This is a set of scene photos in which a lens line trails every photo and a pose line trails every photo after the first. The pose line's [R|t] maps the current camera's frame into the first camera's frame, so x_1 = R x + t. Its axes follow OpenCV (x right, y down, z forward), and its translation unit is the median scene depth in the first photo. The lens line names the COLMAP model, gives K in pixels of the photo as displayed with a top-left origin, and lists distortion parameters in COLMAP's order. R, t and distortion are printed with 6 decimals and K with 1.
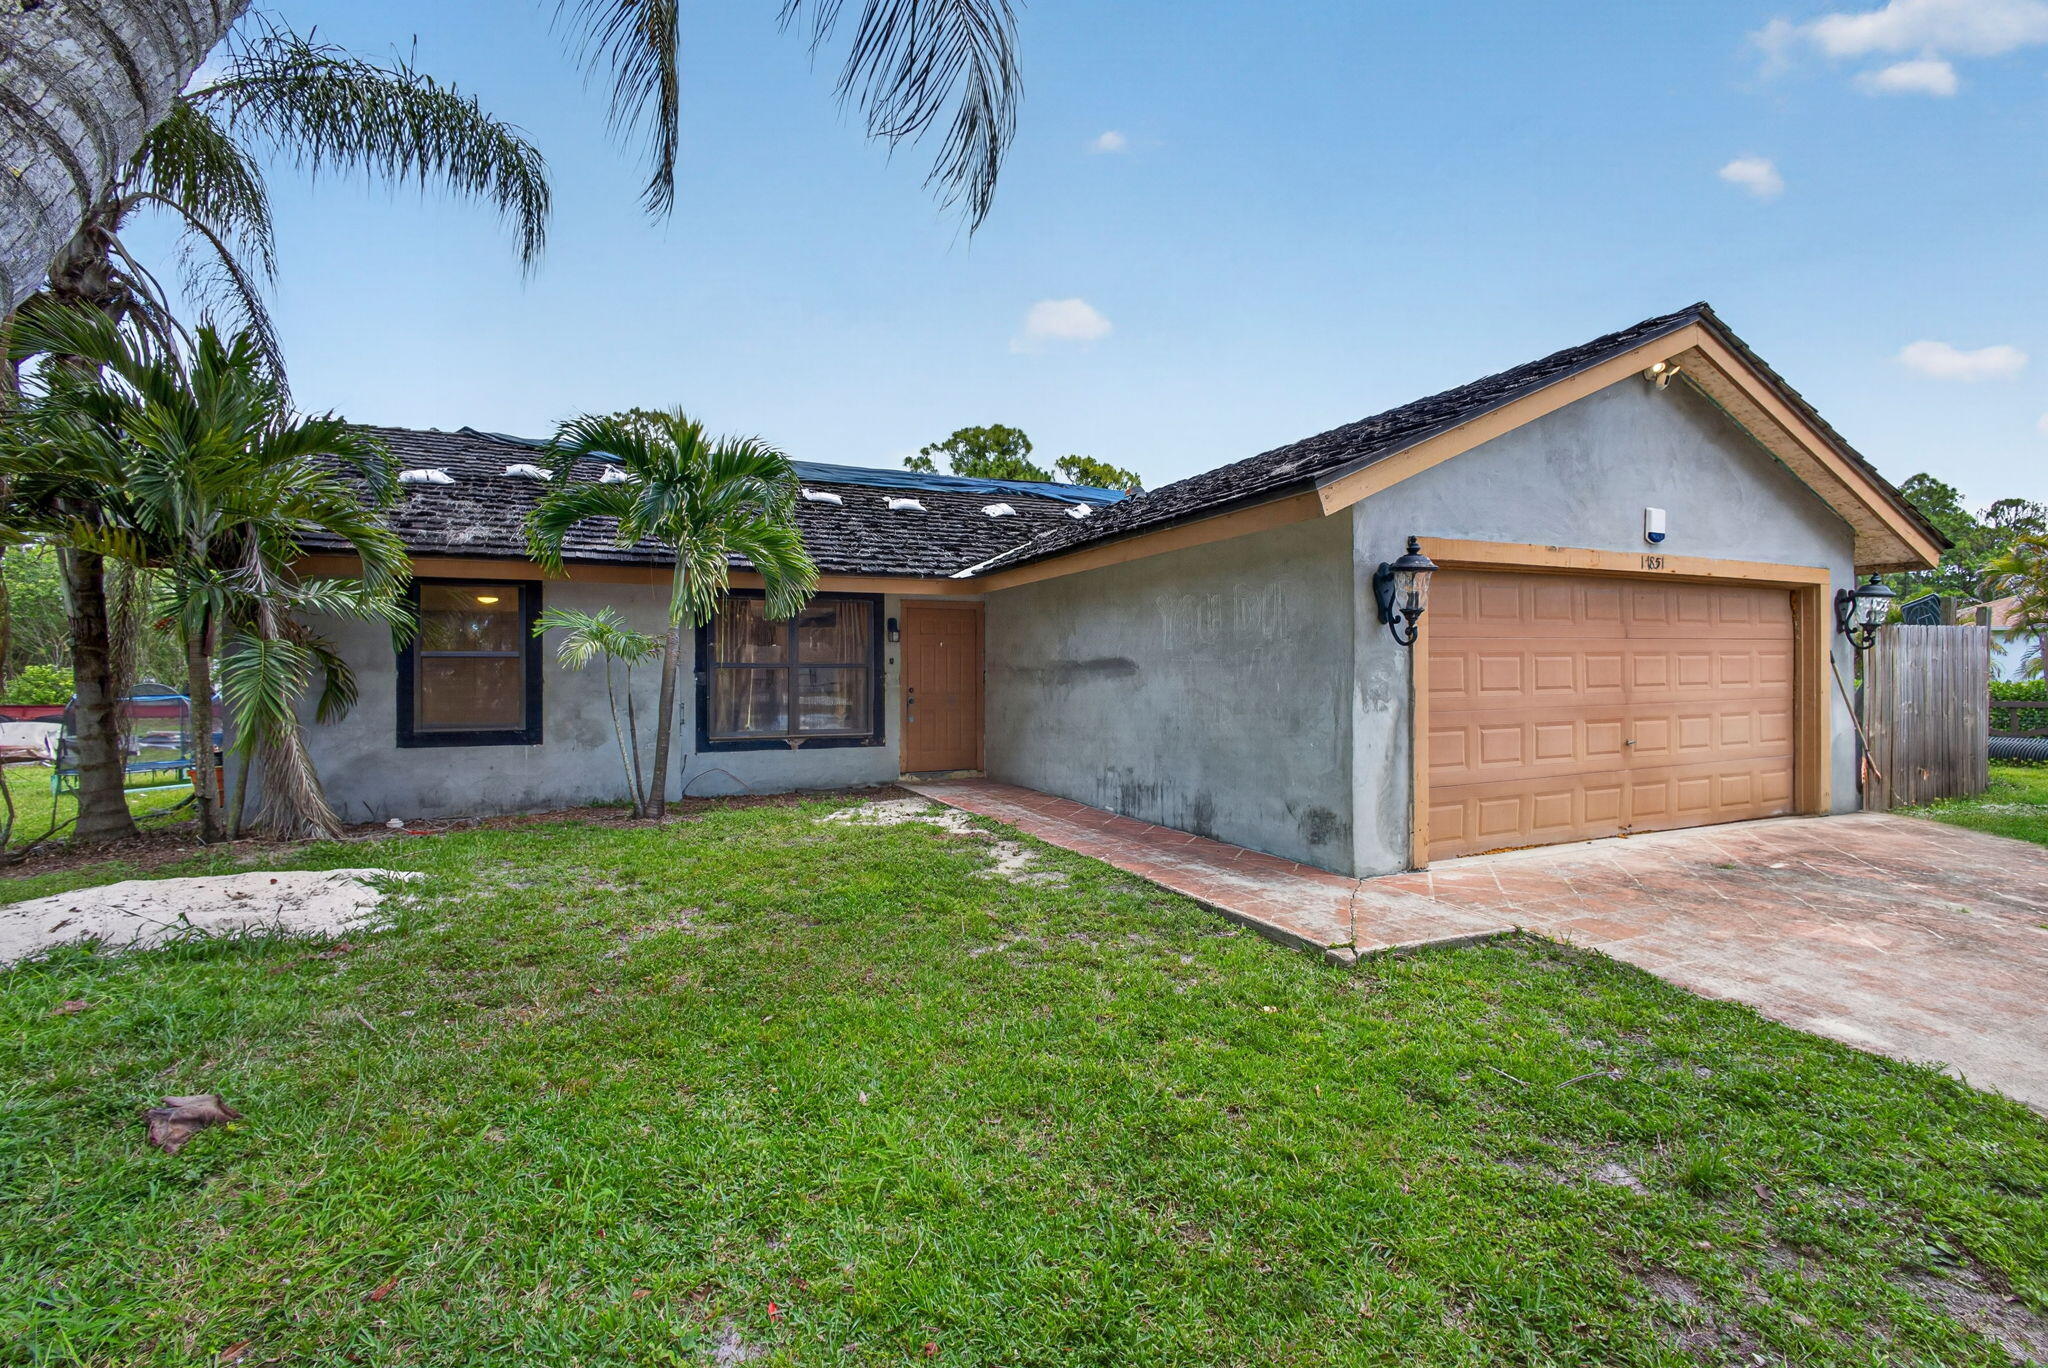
lens RADIAL K [[939.9, 0, 1027.6], [0, 939.9, 675.2], [0, 0, 1]] dist [-0.006076, 0.000843]
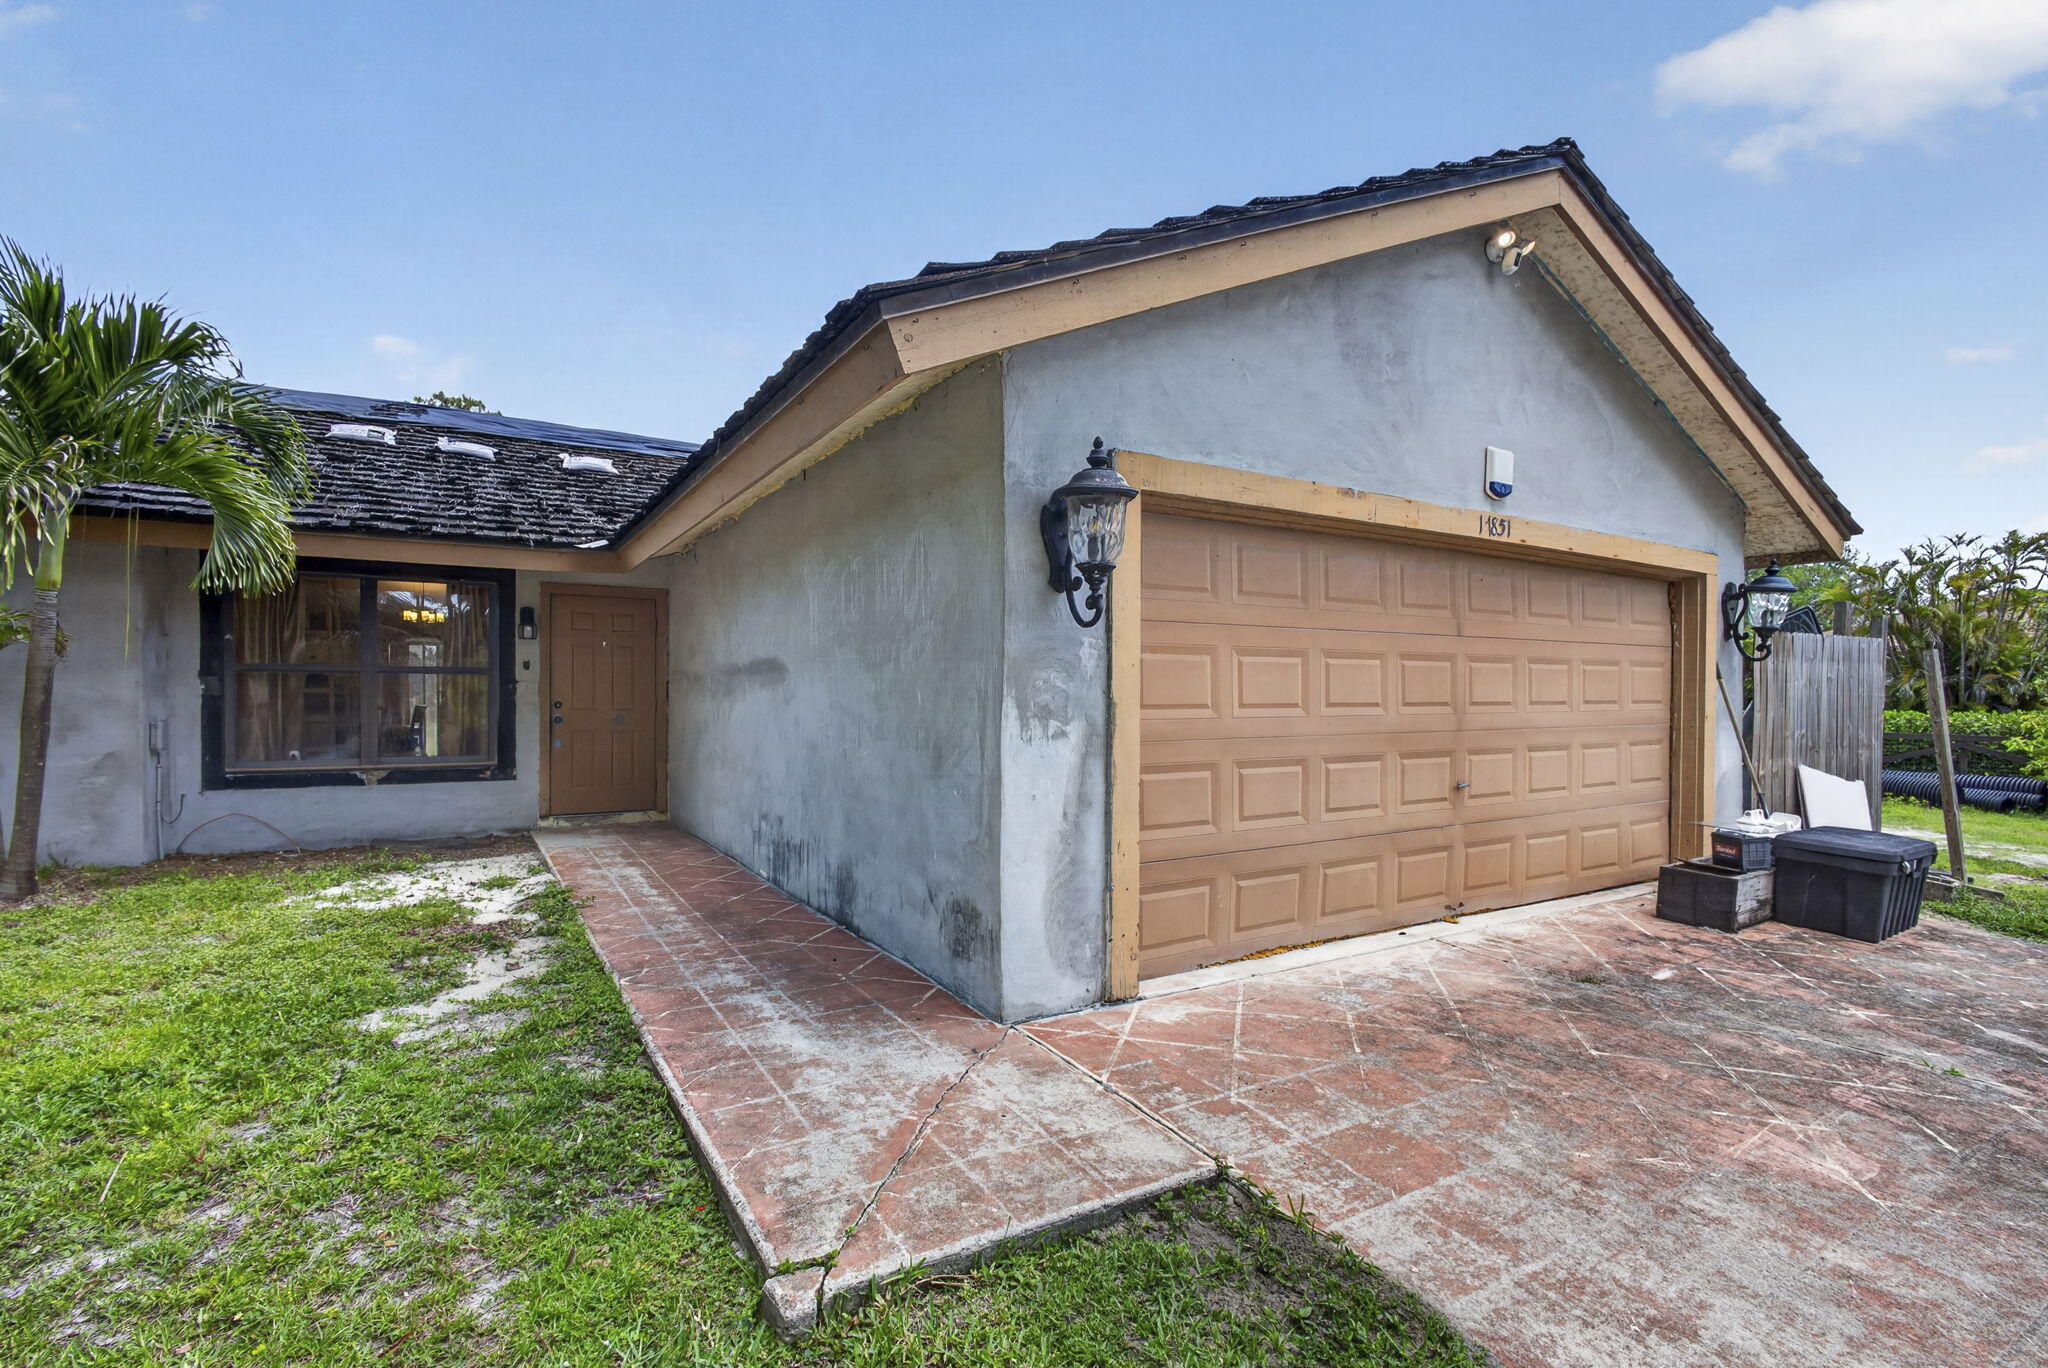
lens RADIAL K [[955.9, 0, 1012.2], [0, 955.9, 701.5], [0, 0, 1]] dist [-0.007655, -0.000902]
pose [[0.994174, 0.010785, 0.107246, 0.229835], [-0.011217, 0.999931, 0.003428, 0.010276], [-0.107202, -0.004611, 0.994227, 0.325729]]
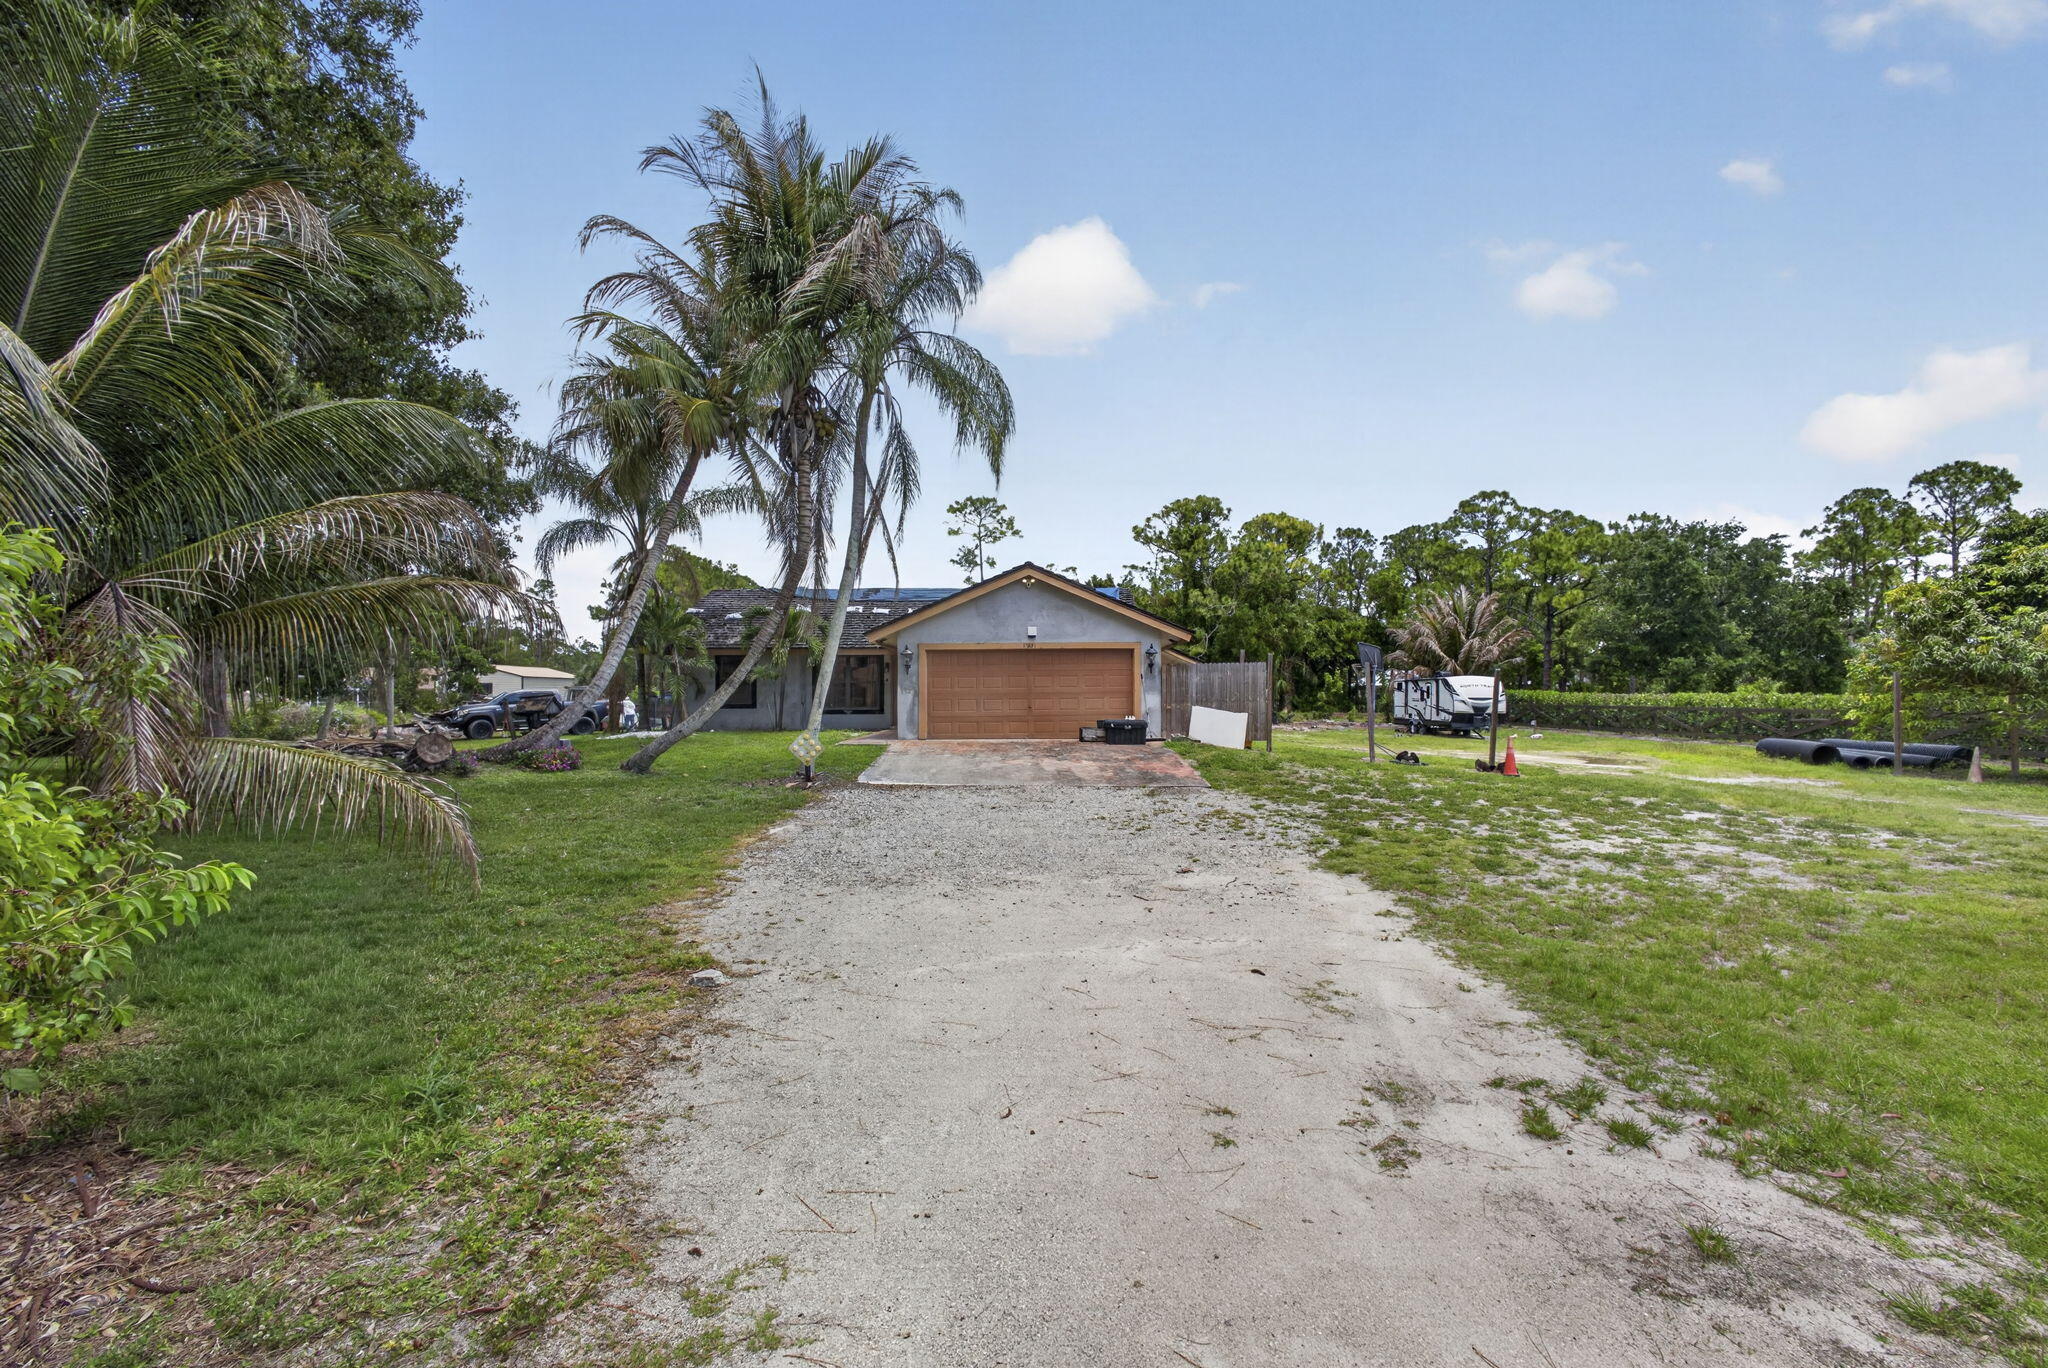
lens RADIAL K [[909.7, 0, 1024.0], [0, 909.7, 684.0], [0, 0, 1]] dist [-0.010396, 0.000243]
pose [[0.912369, -0.004028, -0.409348, 1.758076], [-0.000630, 0.999937, -0.011244, 0.033458], [0.409367, 0.010516, 0.912309, -1.571552]]
